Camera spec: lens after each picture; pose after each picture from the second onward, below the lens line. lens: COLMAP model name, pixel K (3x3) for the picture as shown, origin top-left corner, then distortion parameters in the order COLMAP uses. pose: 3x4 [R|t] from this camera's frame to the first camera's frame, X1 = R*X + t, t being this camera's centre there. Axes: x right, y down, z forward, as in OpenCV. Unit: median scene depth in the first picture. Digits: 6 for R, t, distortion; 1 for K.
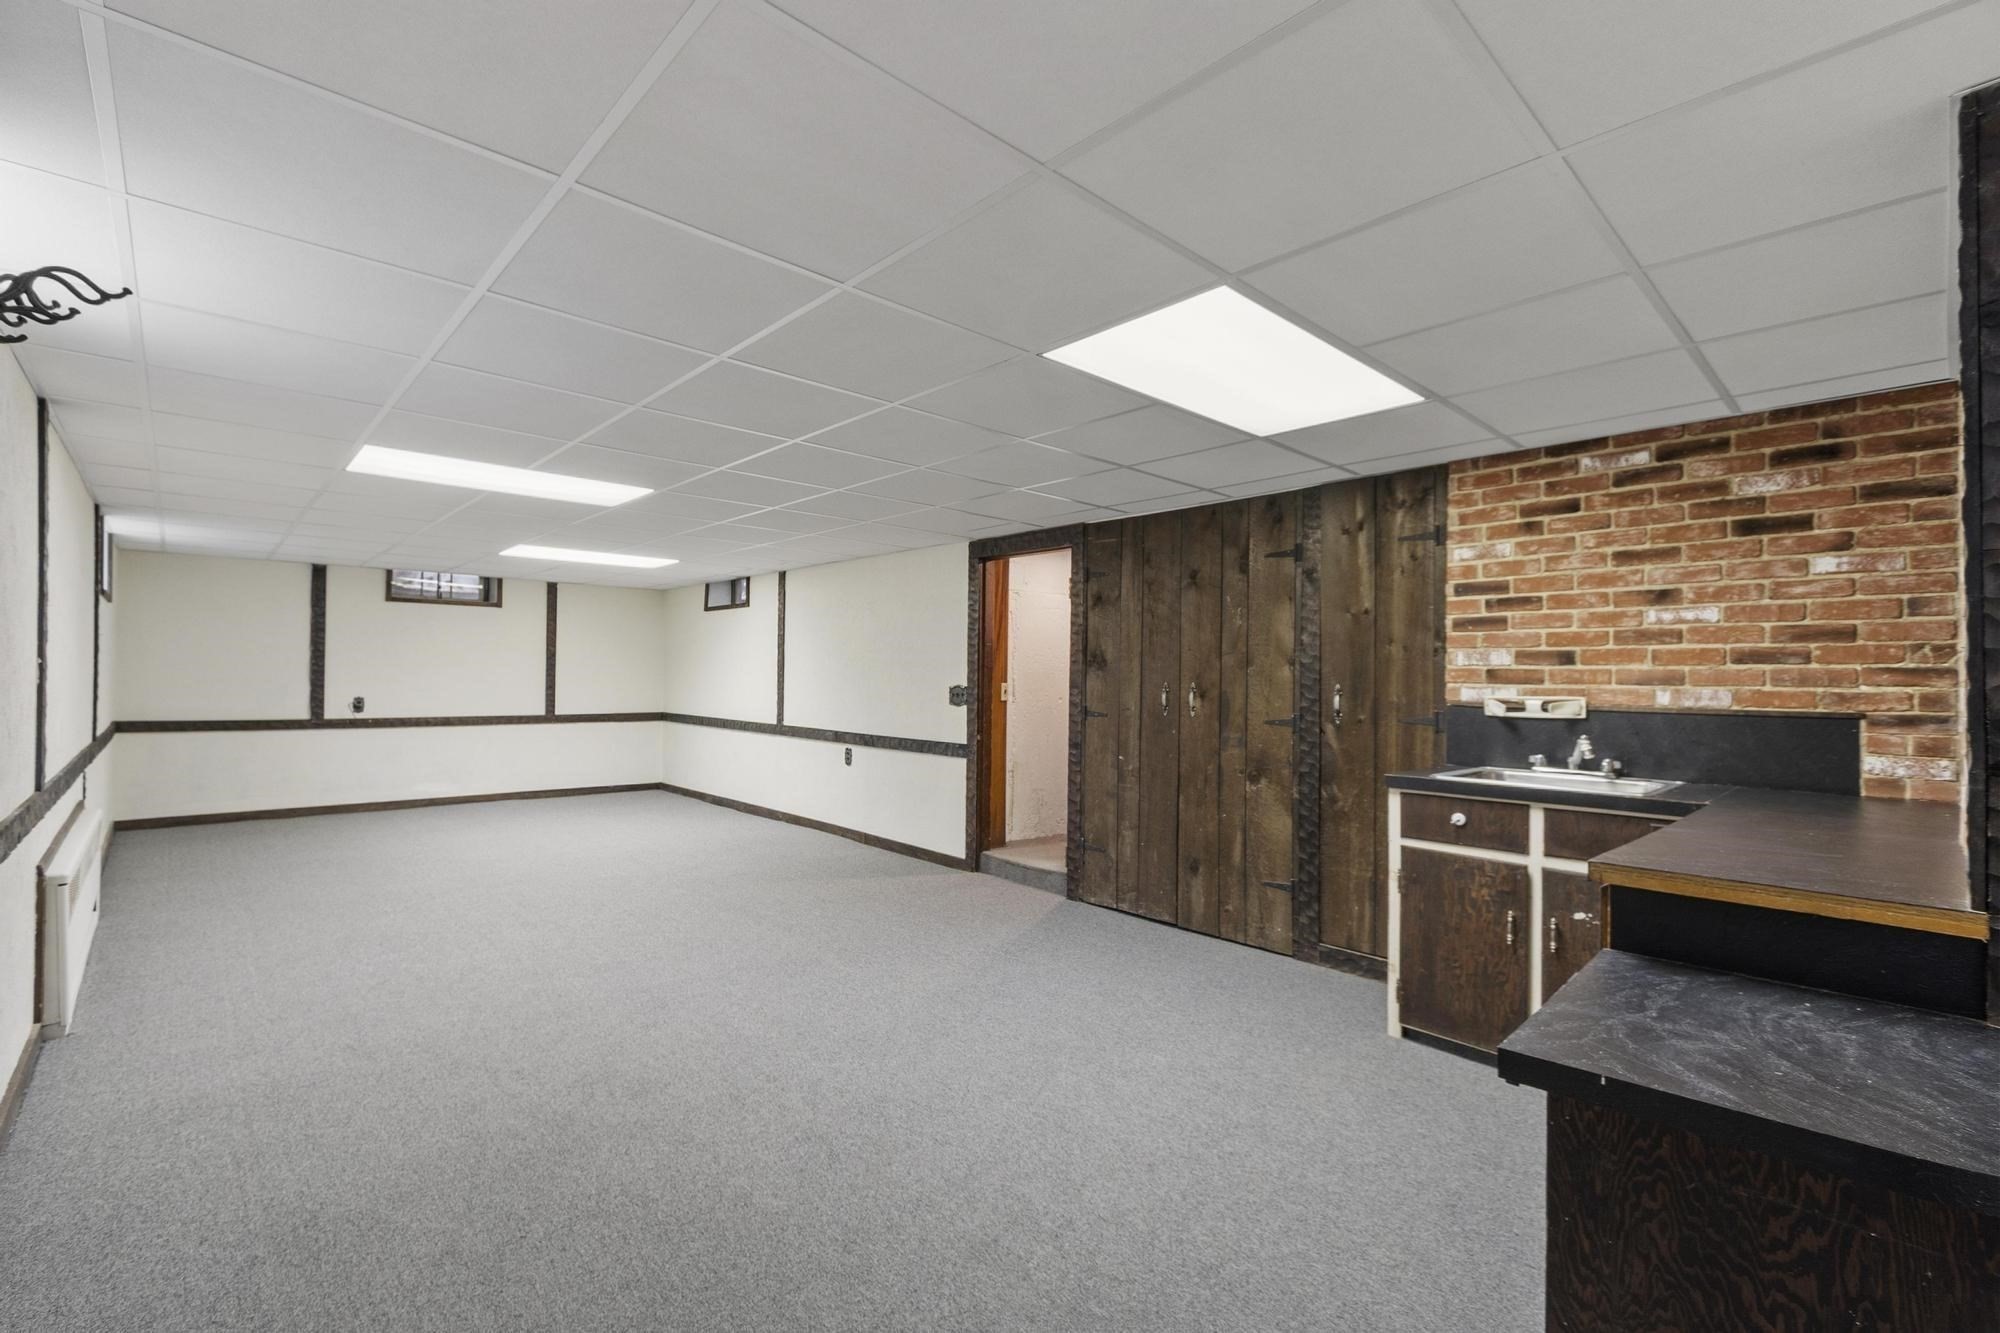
lens RADIAL K [[871.6, 0, 952.4], [0, 871.6, 668.5], [0, 0, 1]] dist [0.001578, -0.000111]
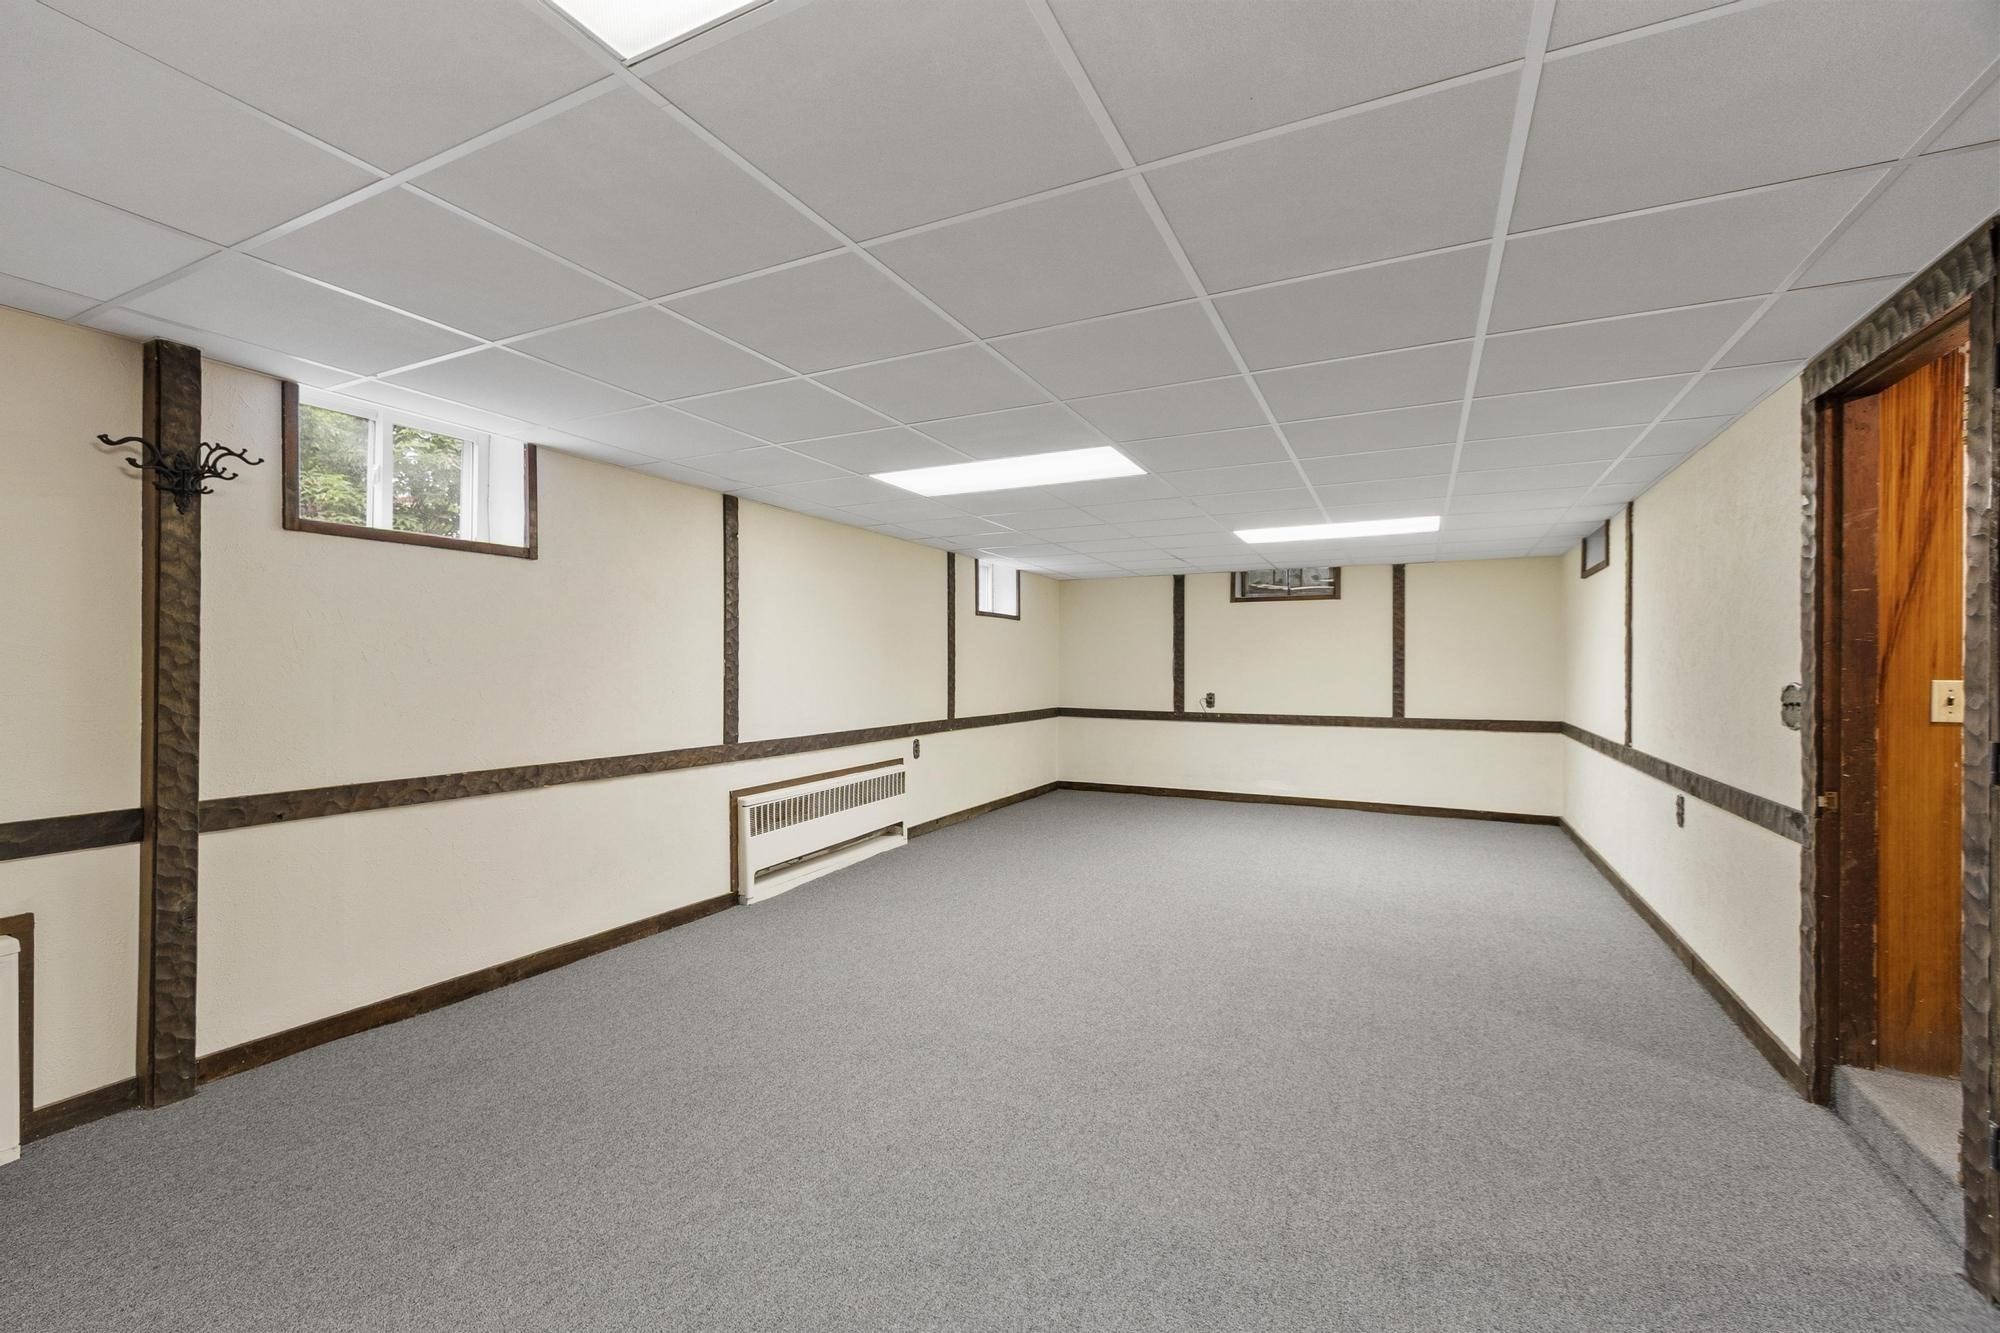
lens RADIAL K [[871.6, 0, 952.4], [0, 871.6, 668.5], [0, 0, 1]] dist [0.001578, -0.000111]
pose [[0.352153, -0.010617, -0.935882, 0.321702], [0.007072, 0.999937, -0.008683, 0.014403], [0.935916, -0.003561, 0.352206, 0.479954]]
